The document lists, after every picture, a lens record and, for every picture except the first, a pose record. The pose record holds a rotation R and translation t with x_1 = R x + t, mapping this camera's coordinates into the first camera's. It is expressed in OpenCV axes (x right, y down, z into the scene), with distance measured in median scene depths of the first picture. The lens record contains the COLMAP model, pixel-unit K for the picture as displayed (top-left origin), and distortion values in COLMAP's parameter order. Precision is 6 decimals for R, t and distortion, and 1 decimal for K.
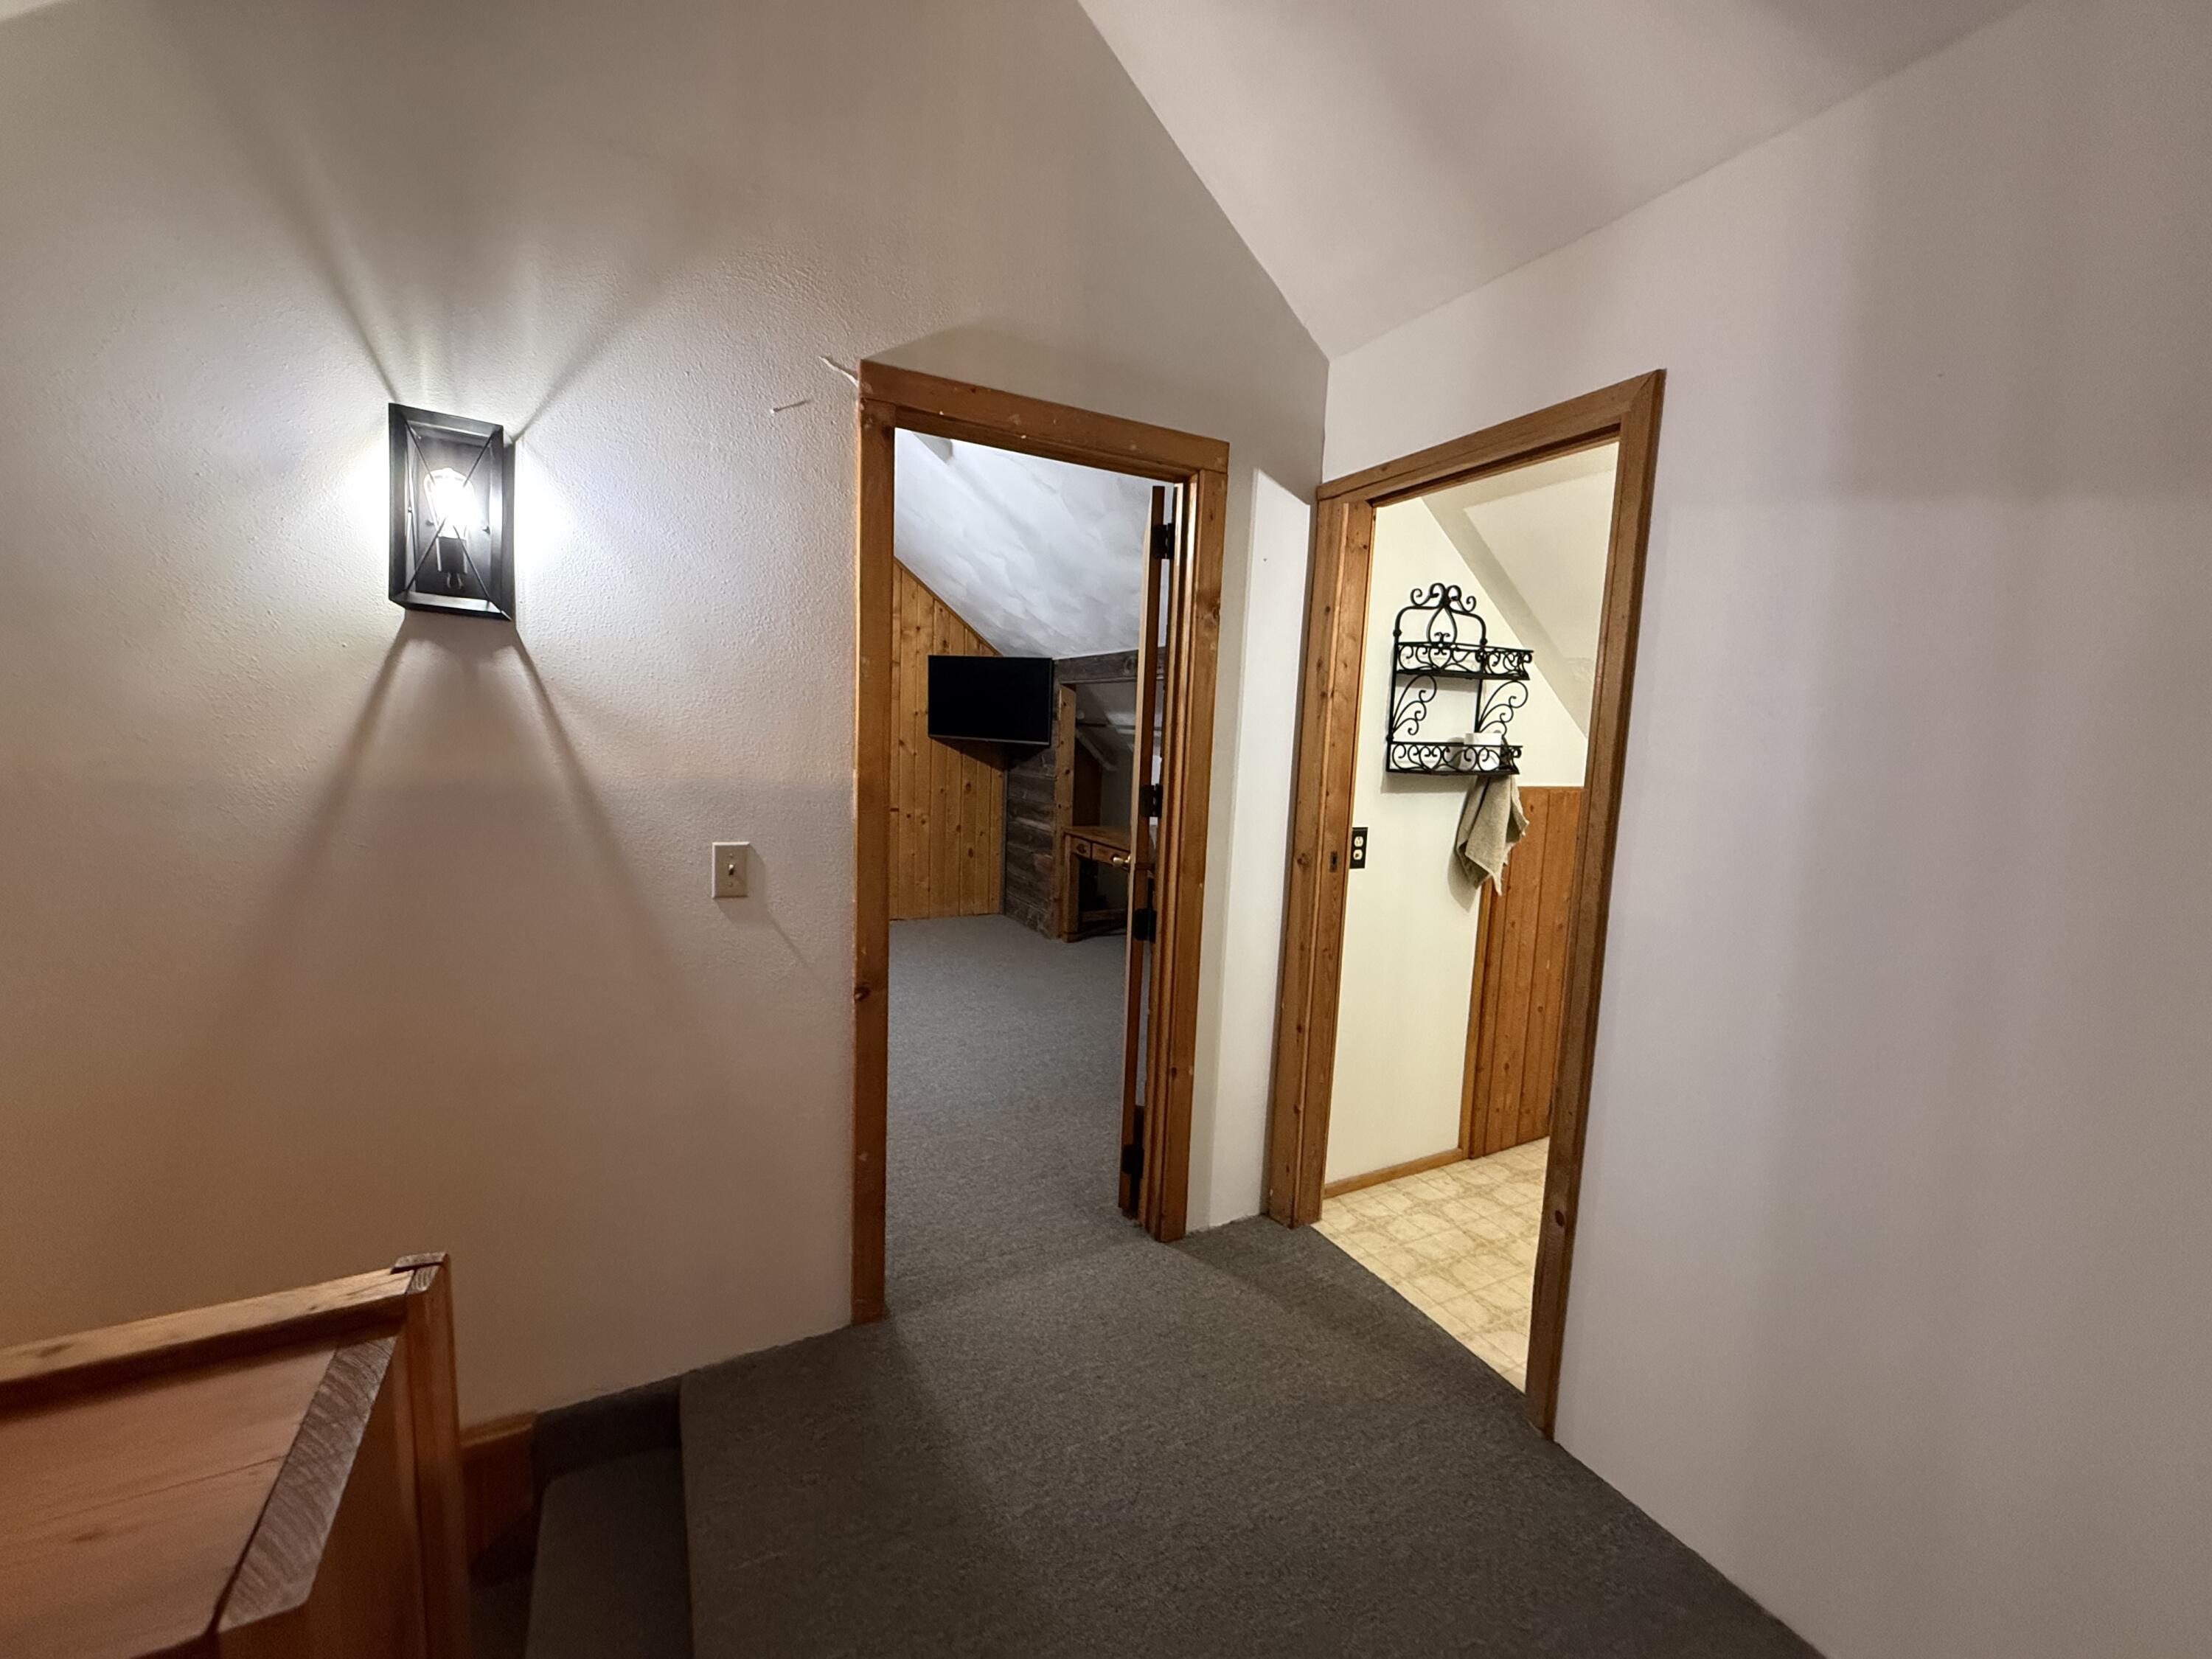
lens RADIAL K [[873.1, 0, 1109.8], [0, 873.1, 833.5], [0, 0, 1]] dist [-0.001045, -0.000123]
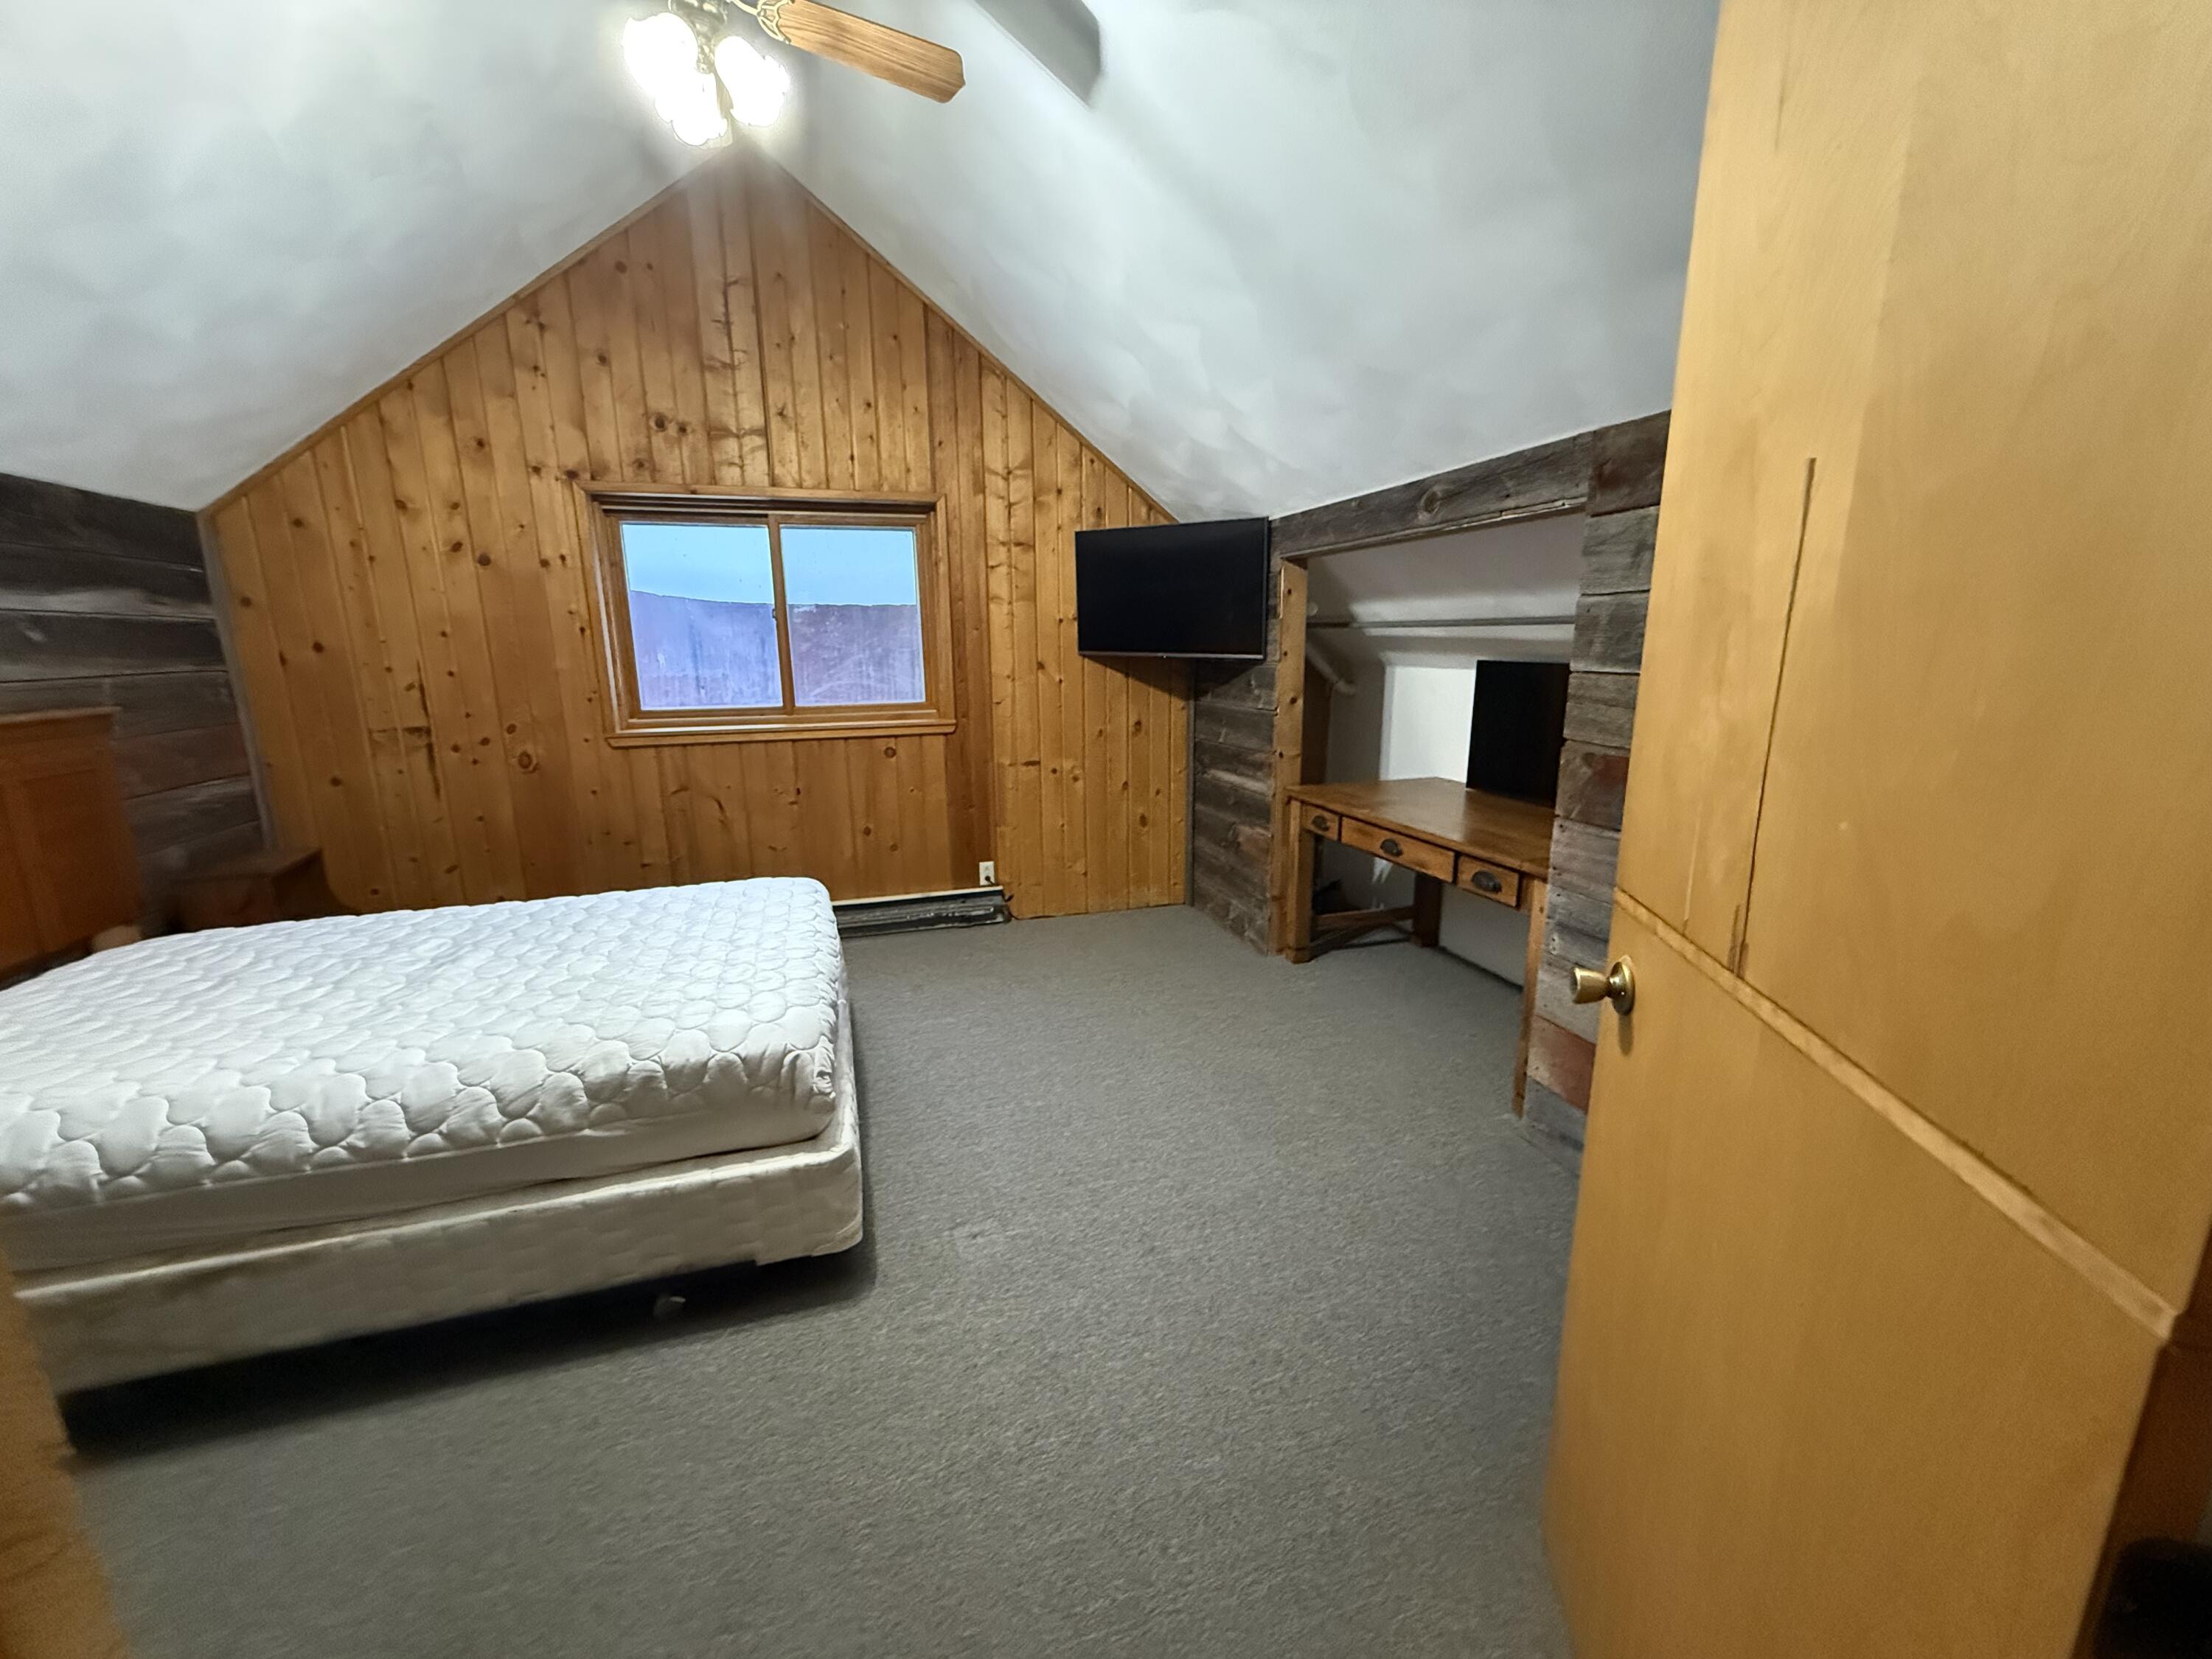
lens RADIAL K [[873.1, 0, 1097.5], [0, 873.1, 830.9], [0, 0, 1]] dist [-0.001045, -0.000123]
pose [[0.980603, -0.007305, -0.195866, -0.061570], [0.025214, 0.995703, 0.089102, -0.034447], [0.194374, -0.092312, 0.976574, 0.328192]]
